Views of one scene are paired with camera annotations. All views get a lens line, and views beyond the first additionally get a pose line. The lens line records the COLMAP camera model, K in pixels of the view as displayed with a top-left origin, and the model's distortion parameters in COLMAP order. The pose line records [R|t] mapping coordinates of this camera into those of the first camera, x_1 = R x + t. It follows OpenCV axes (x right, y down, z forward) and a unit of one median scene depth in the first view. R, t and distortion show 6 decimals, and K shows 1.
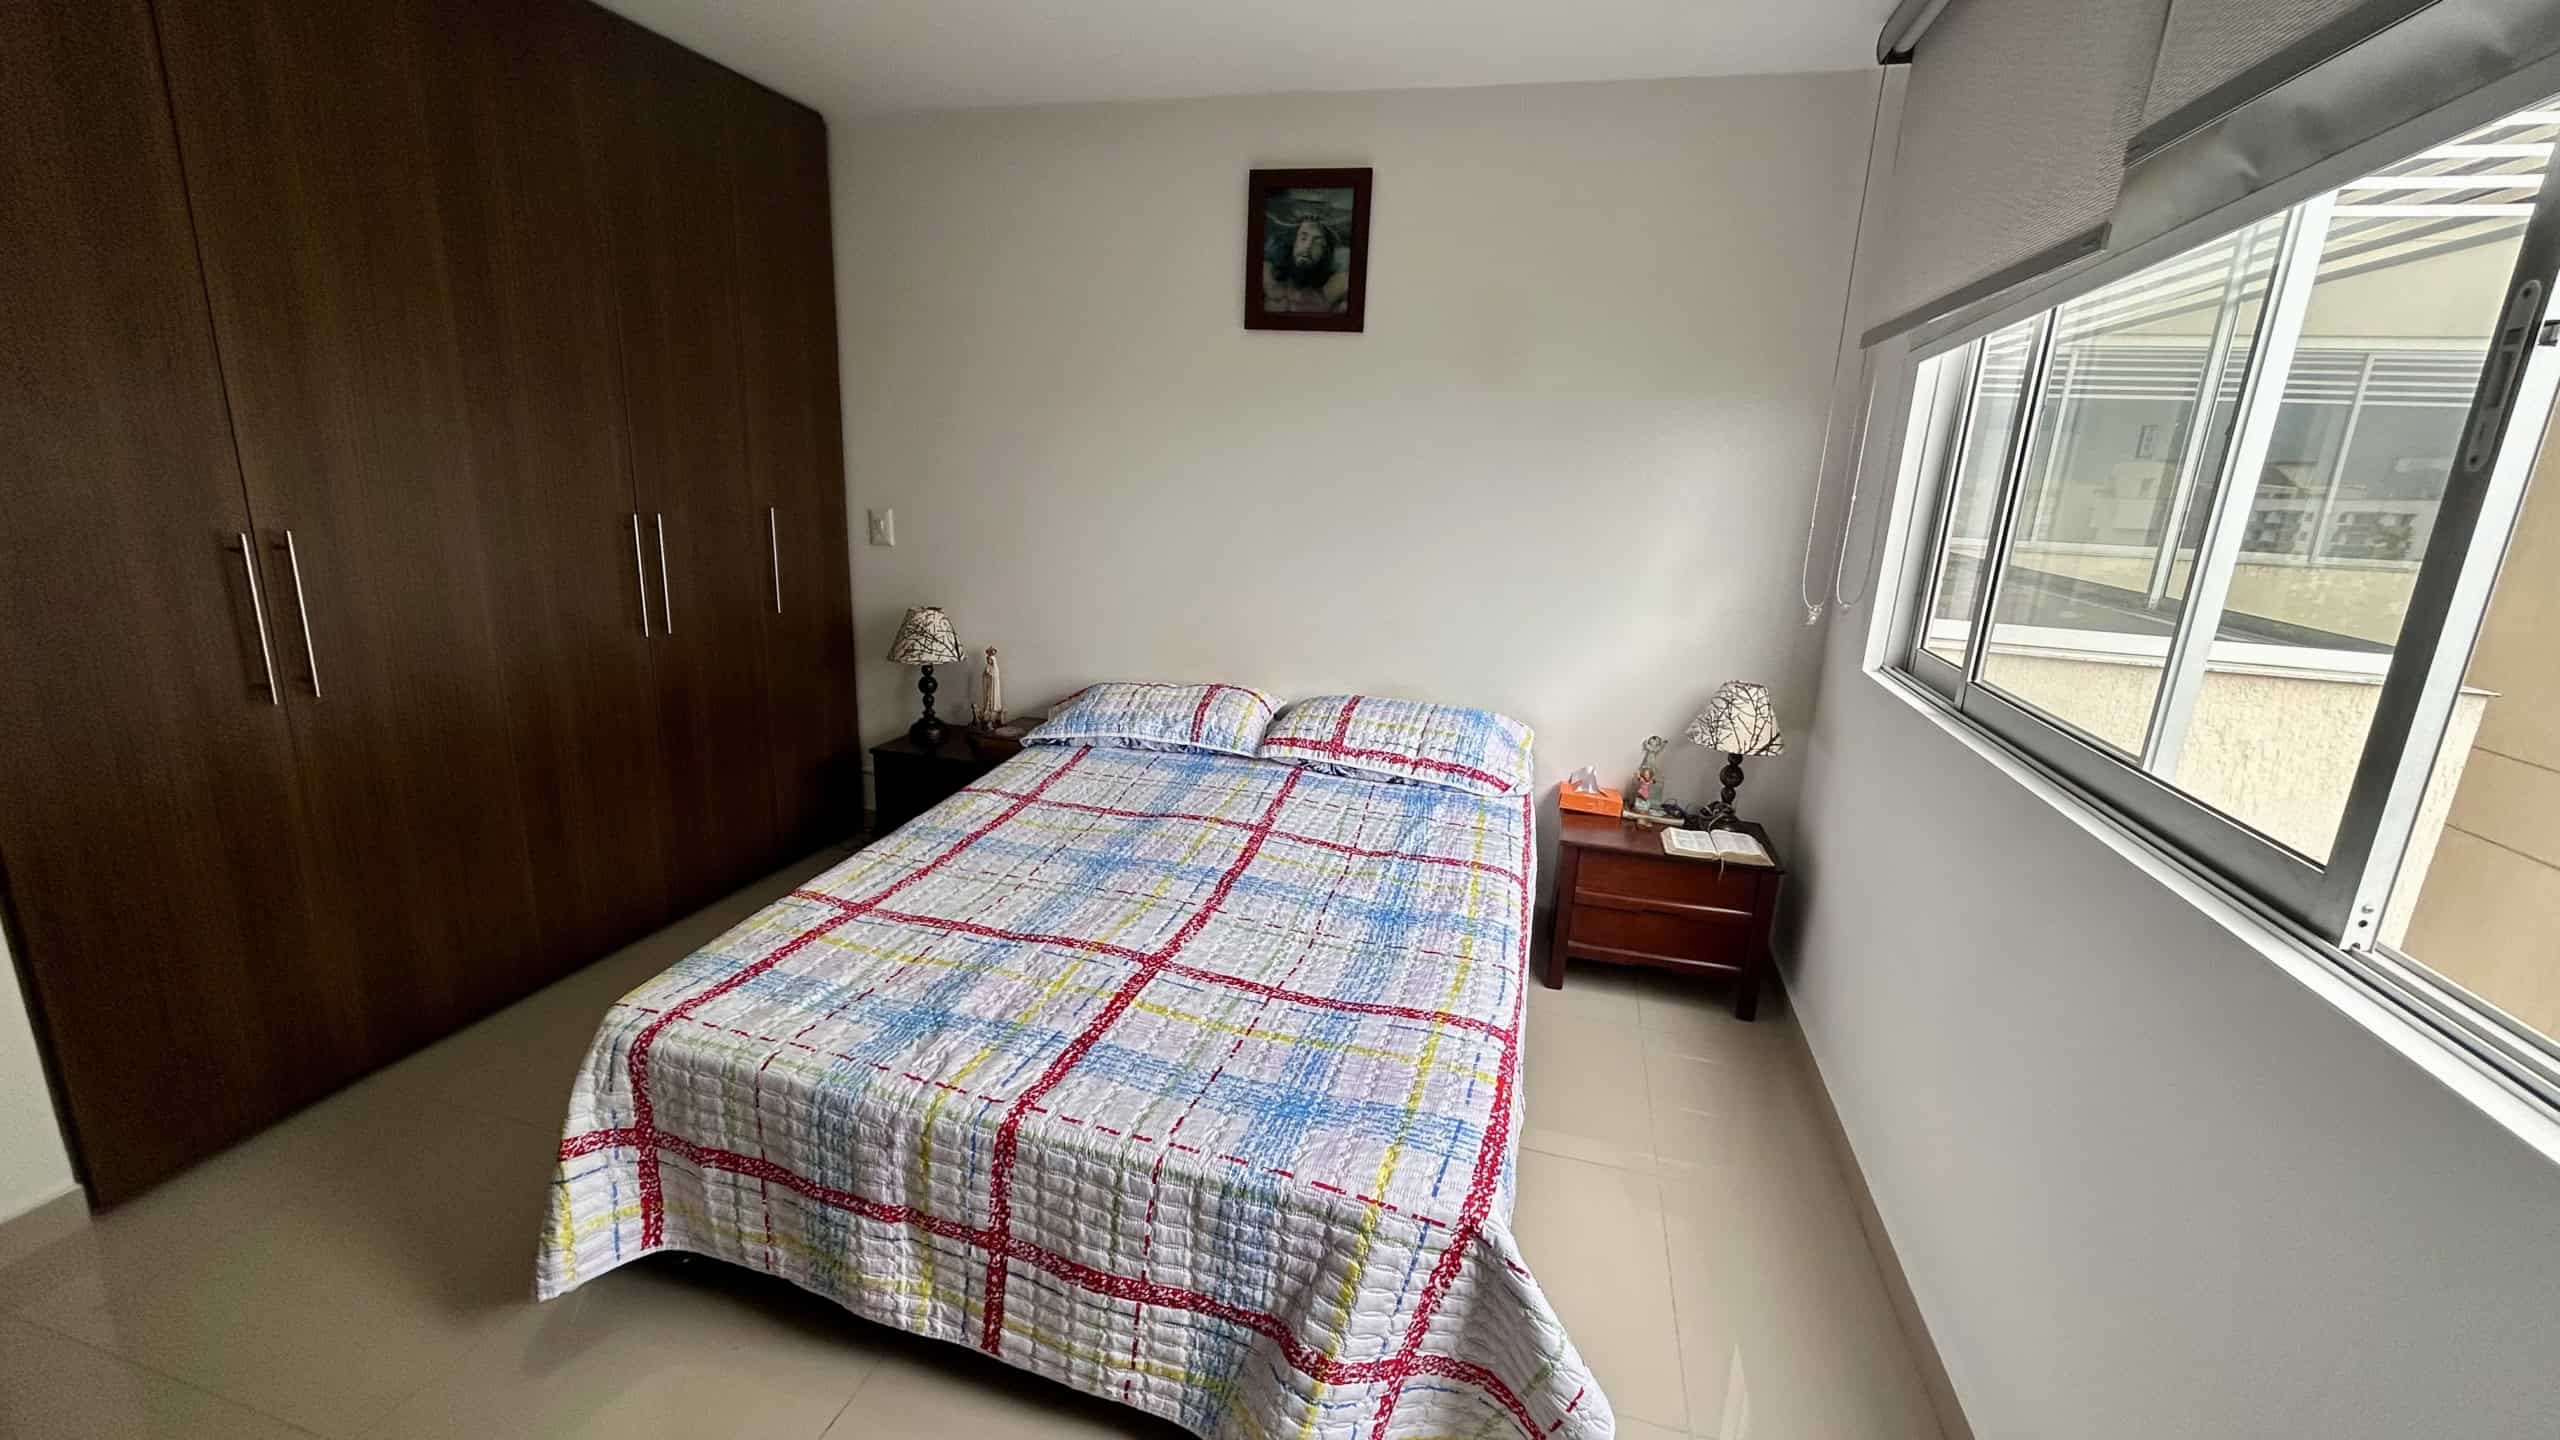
lens RADIAL K [[1022.8, 0, 1278.1], [0, 1022.8, 718.5], [0, 0, 1]] dist [-0.001118, -0.000073]
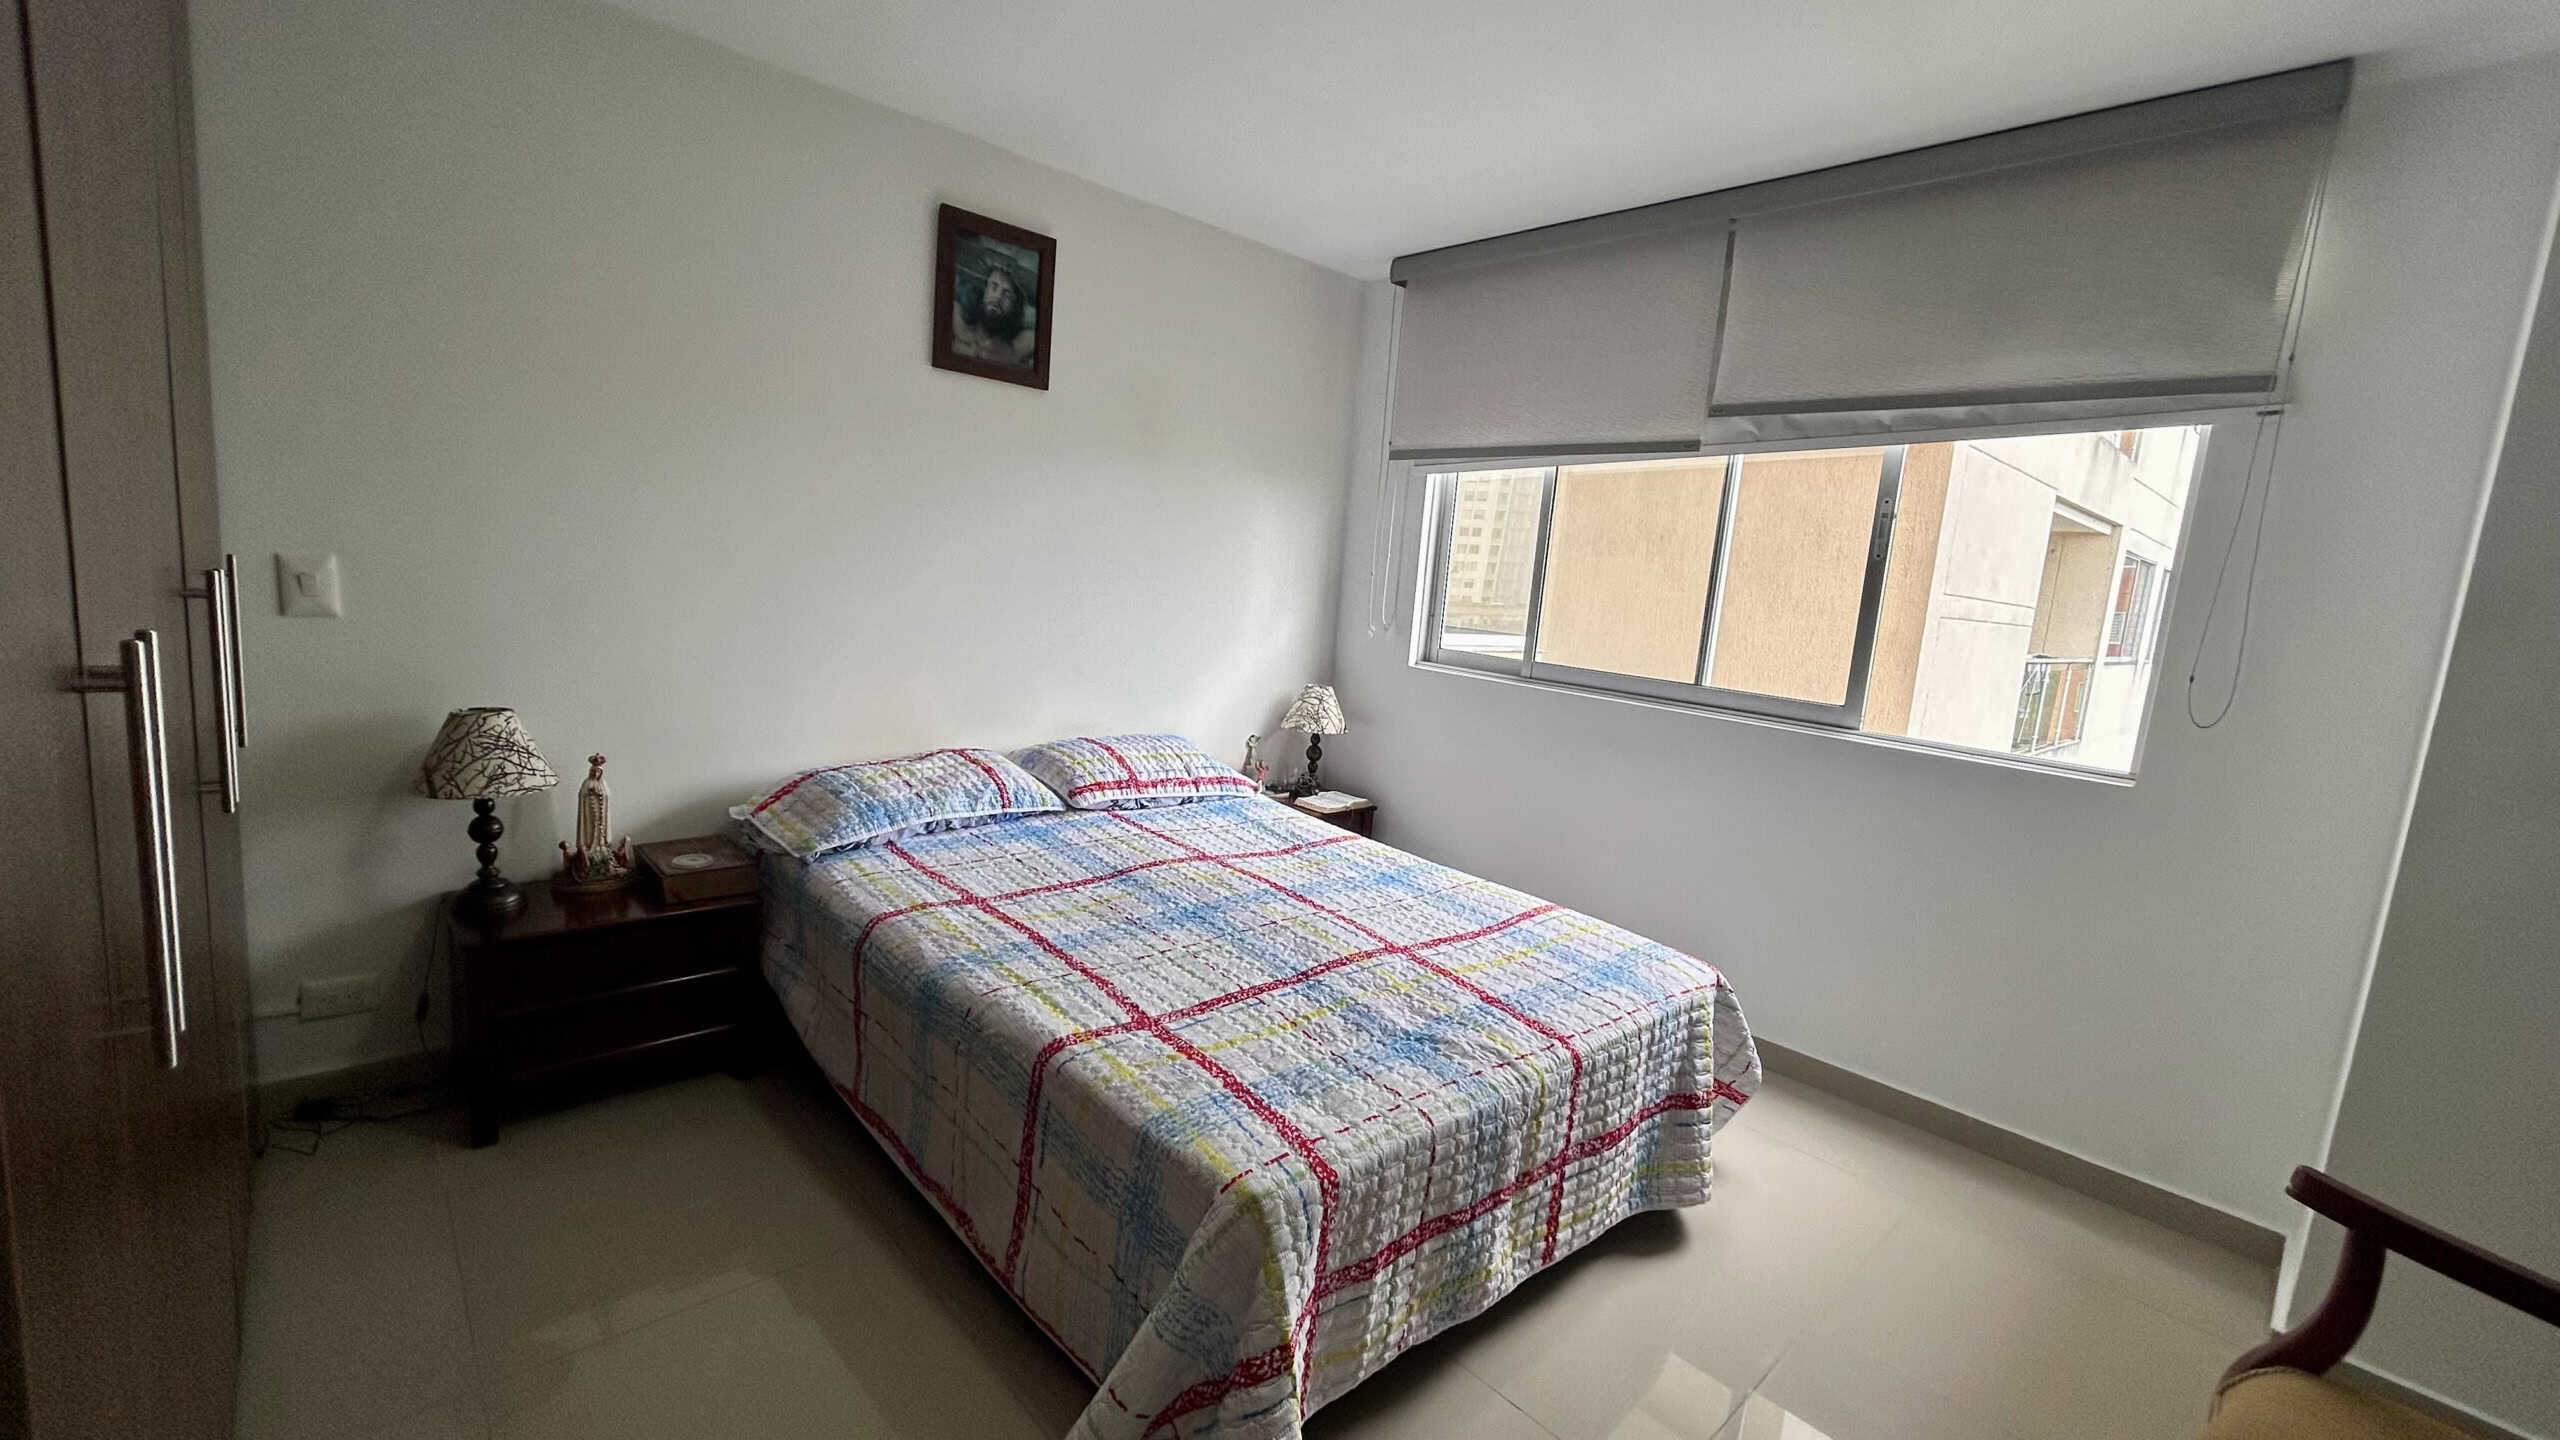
lens RADIAL K [[1022.8, 0, 1283.4], [0, 1022.8, 711.1], [0, 0, 1]] dist [-0.001118, -0.000073]
pose [[0.532979, -0.122656, 0.837191, -0.748121], [0.157750, 0.986494, 0.044101, -0.068610], [-0.831293, 0.108562, 0.545129, 0.287729]]
